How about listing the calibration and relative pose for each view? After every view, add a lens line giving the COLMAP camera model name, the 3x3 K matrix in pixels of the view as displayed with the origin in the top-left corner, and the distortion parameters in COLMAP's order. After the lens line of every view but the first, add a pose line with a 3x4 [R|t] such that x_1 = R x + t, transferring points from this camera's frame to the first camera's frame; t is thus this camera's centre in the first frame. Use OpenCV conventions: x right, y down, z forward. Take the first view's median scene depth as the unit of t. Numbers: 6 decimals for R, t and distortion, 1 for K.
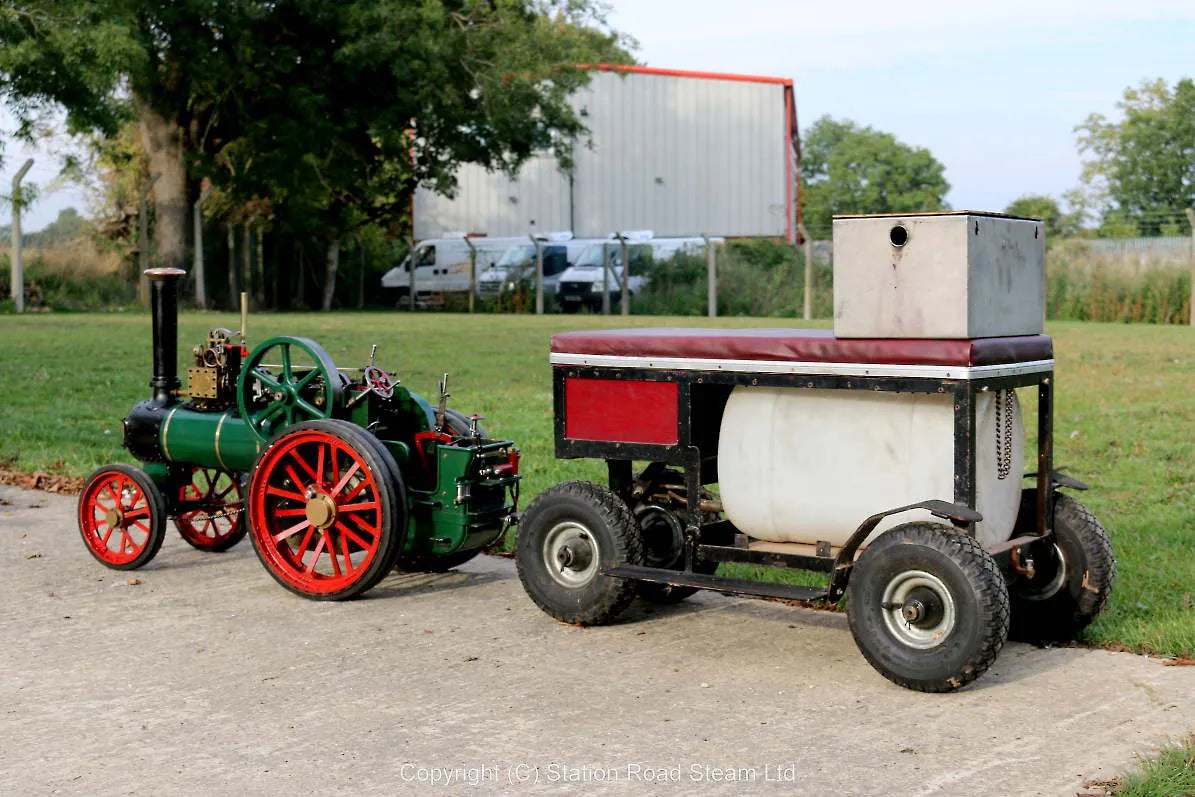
lens RADIAL K [[1742.6, 0, 524.9], [0, 1742.6, 398.4], [0, 0, 1]] dist [-0.035348, -0.039965]
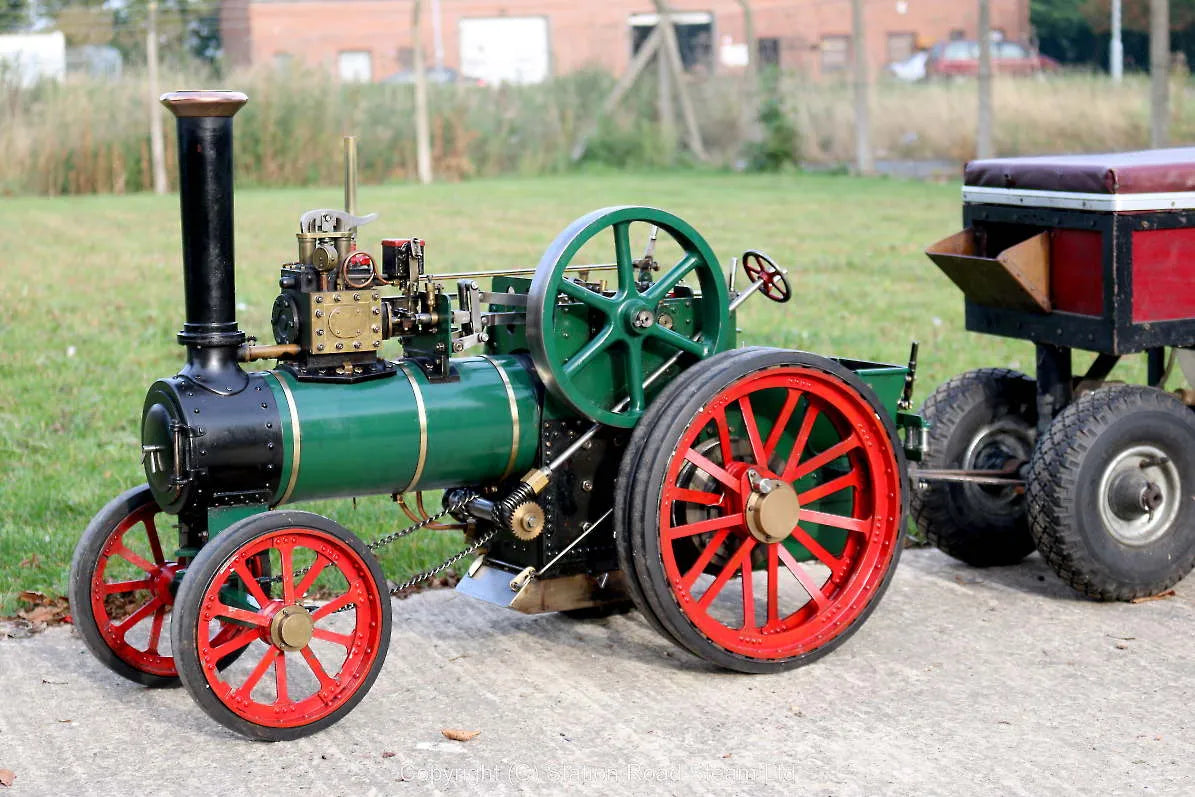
lens RADIAL K [[2503.6, 0, 597.5], [0, 2503.6, 398.5], [0, 0, 1]] dist [0.014465, -0.059467]
pose [[0.494225, -0.118639, 0.861200, -0.093650], [0.095031, 0.992080, 0.082133, -0.004794], [-0.864124, 0.041248, 0.501586, 0.072312]]
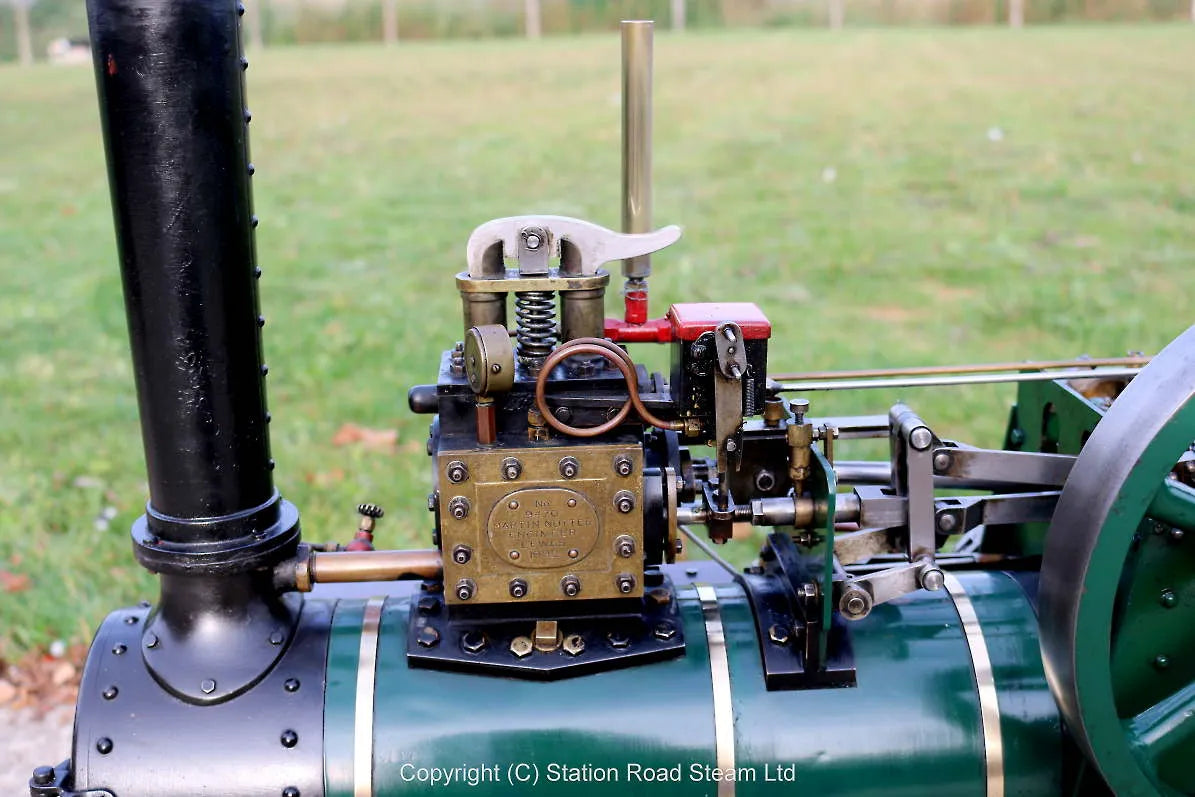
lens RADIAL K [[1410.7, 0, 597.5], [0, 1410.7, 398.5], [0, 0, 1]] dist [-0.038896, -0.028190]
pose [[0.834084, -0.184350, 0.519922, -0.031638], [0.078841, 0.972669, 0.218401, -0.006766], [-0.545975, -0.141174, 0.825822, 0.107730]]
